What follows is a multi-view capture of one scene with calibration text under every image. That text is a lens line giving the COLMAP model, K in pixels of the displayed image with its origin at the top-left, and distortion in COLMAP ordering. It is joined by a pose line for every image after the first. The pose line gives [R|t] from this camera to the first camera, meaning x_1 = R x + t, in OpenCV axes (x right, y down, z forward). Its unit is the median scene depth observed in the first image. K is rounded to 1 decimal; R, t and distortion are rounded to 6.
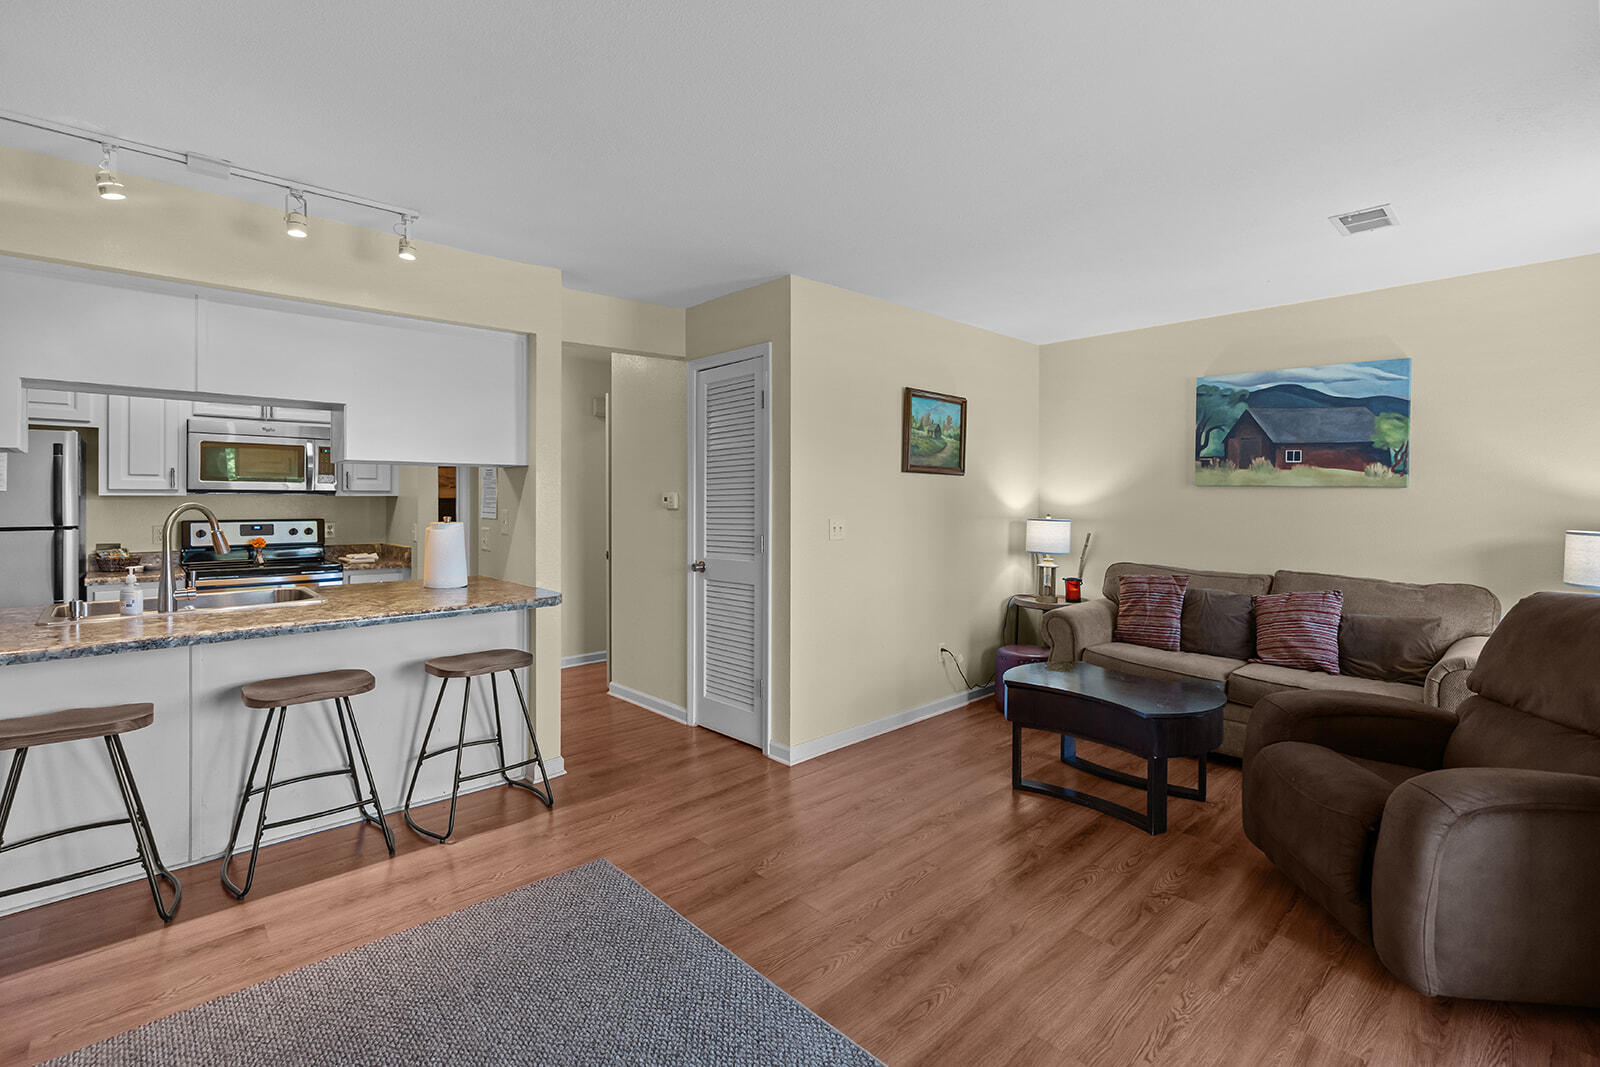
lens RADIAL K [[739.4, 0, 803.9], [0, 739.4, 505.4], [0, 0, 1]] dist [0.001169, 0.000165]
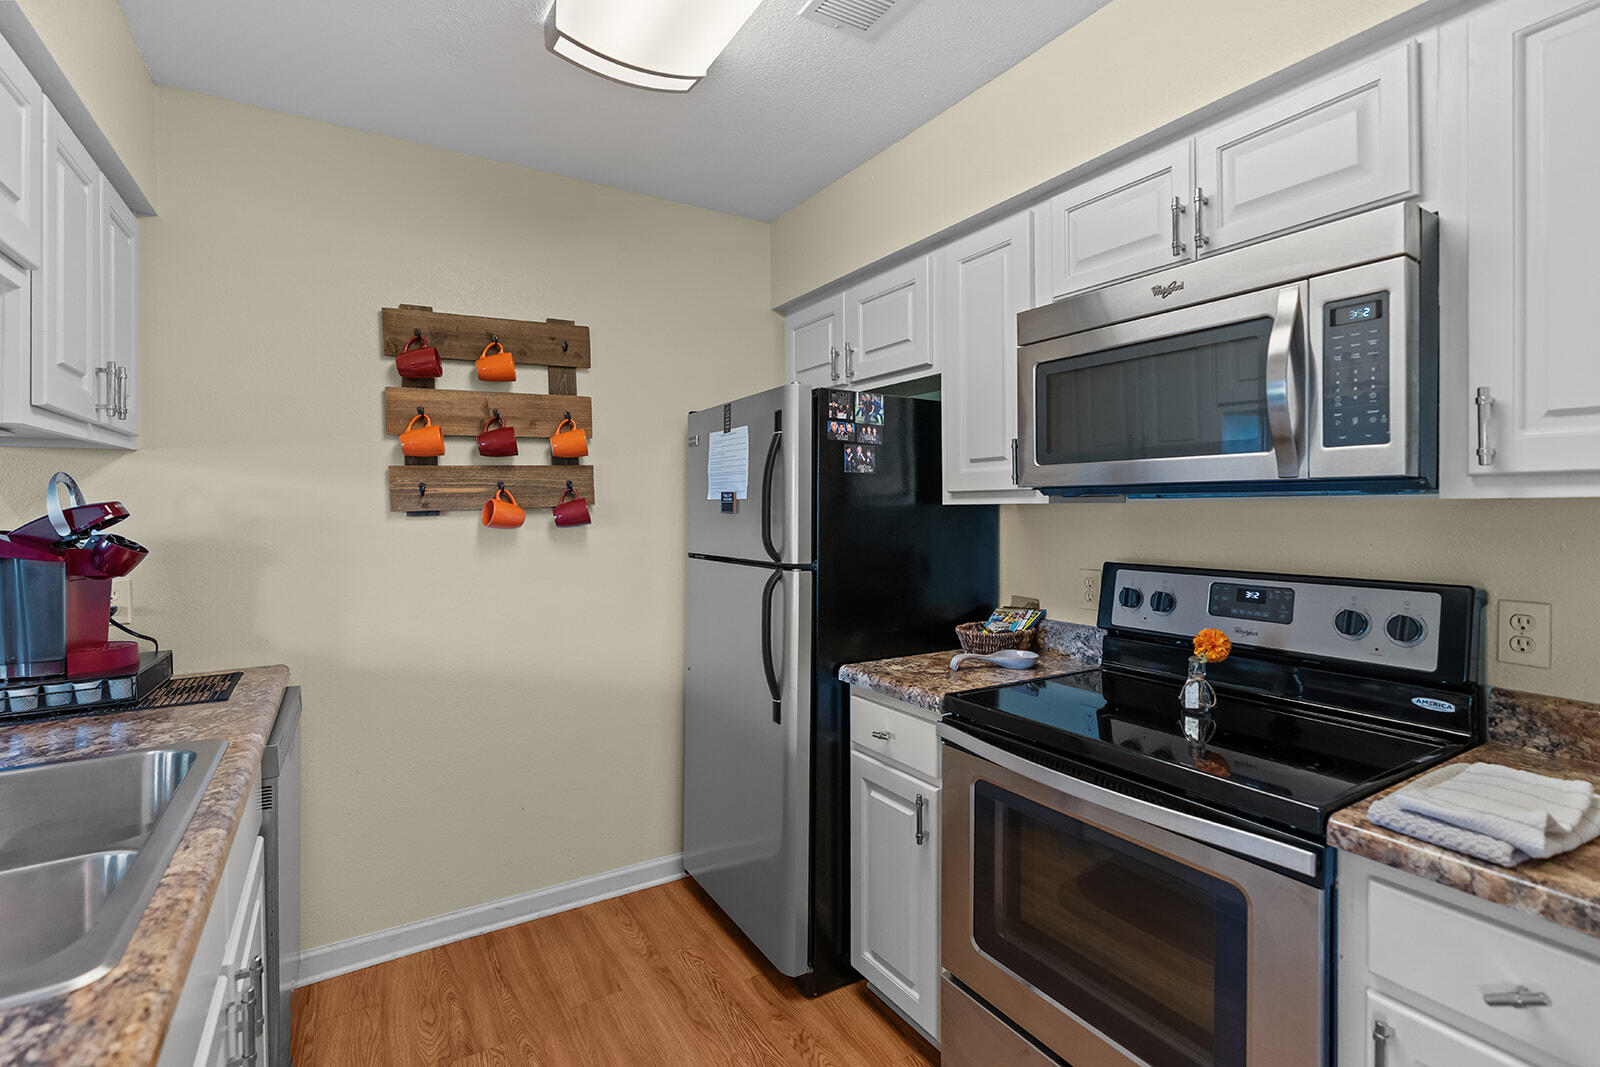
lens RADIAL K [[739.4, 0, 803.9], [0, 739.4, 505.4], [0, 0, 1]] dist [0.001169, 0.000165]
pose [[-0.213175, -0.003264, -0.977008, -0.117086], [-0.000935, 0.999995, -0.003137, -0.003073], [0.977014, 0.000245, -0.213177, 0.277306]]
